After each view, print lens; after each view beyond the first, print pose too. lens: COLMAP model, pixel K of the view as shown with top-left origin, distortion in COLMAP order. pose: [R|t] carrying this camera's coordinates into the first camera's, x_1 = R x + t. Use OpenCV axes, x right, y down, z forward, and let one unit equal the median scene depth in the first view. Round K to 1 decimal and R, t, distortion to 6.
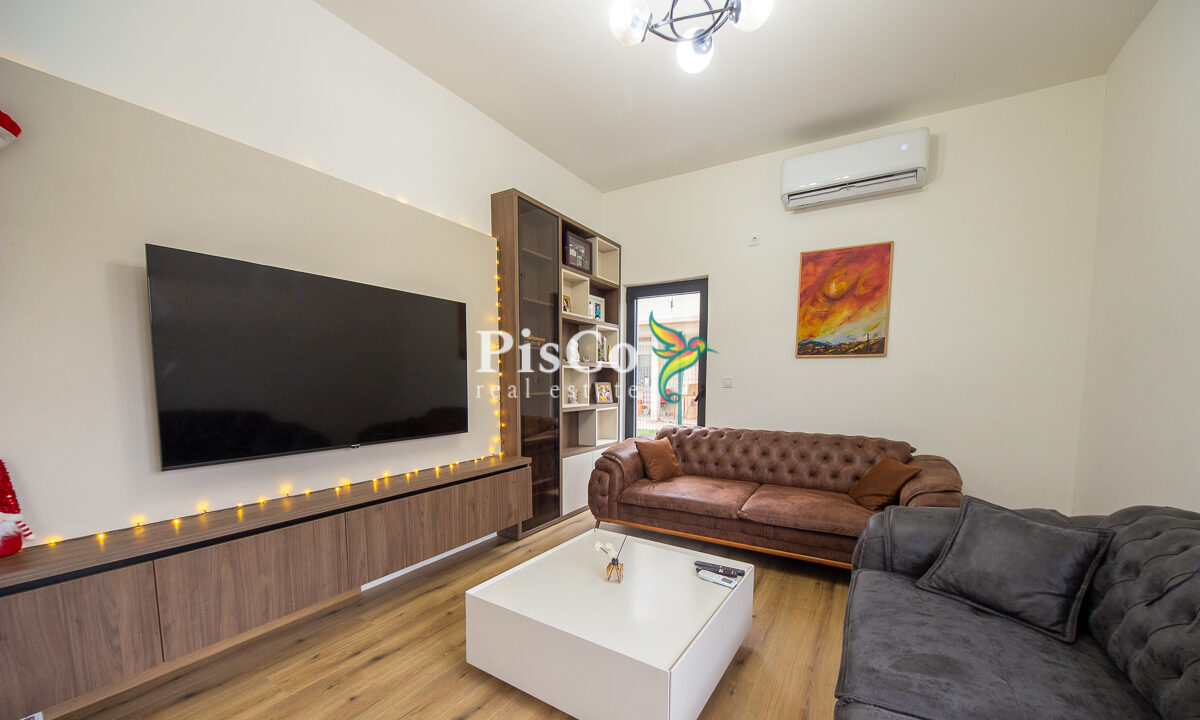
lens RADIAL K [[451.3, 0, 578.3], [0, 451.3, 418.2], [0, 0, 1]] dist [-0.004749, -0.005431]
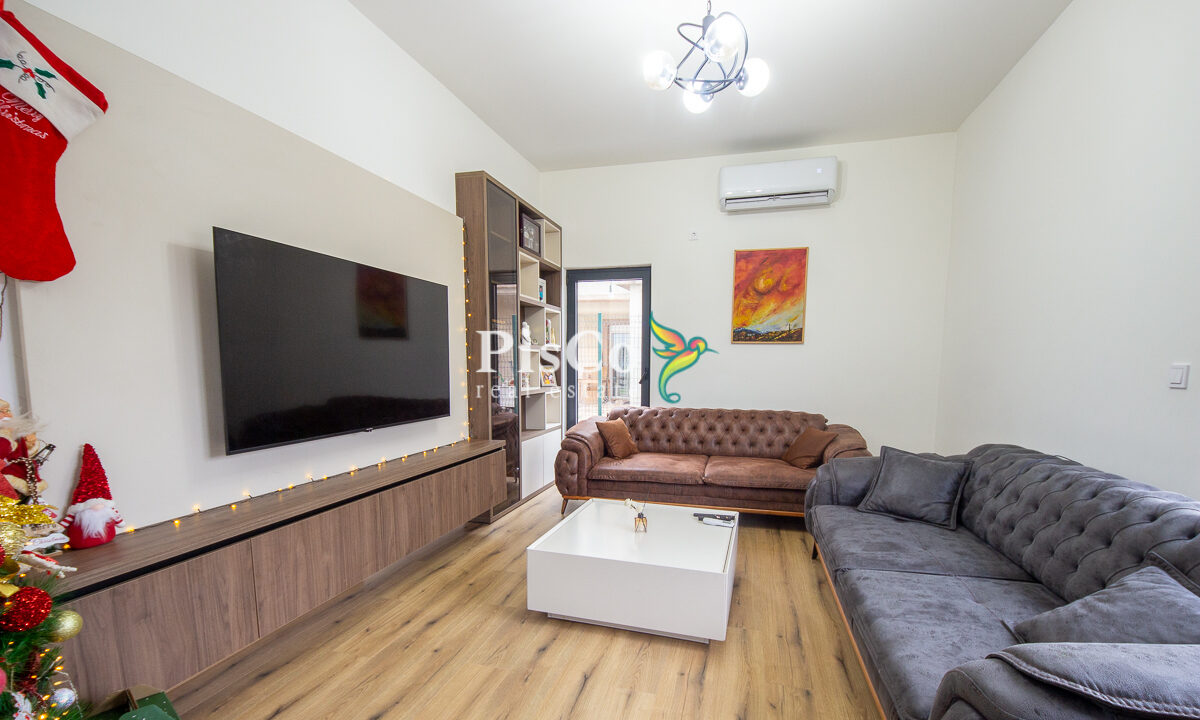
lens RADIAL K [[515.5, 0, 574.2], [0, 515.5, 415.9], [0, 0, 1]] dist [-0.008163, 0.000998]
pose [[0.966485, -0.025646, 0.255437, -0.313343], [0.020908, 0.999556, 0.021250, 0.015037], [-0.255869, -0.015197, 0.966592, -0.200746]]
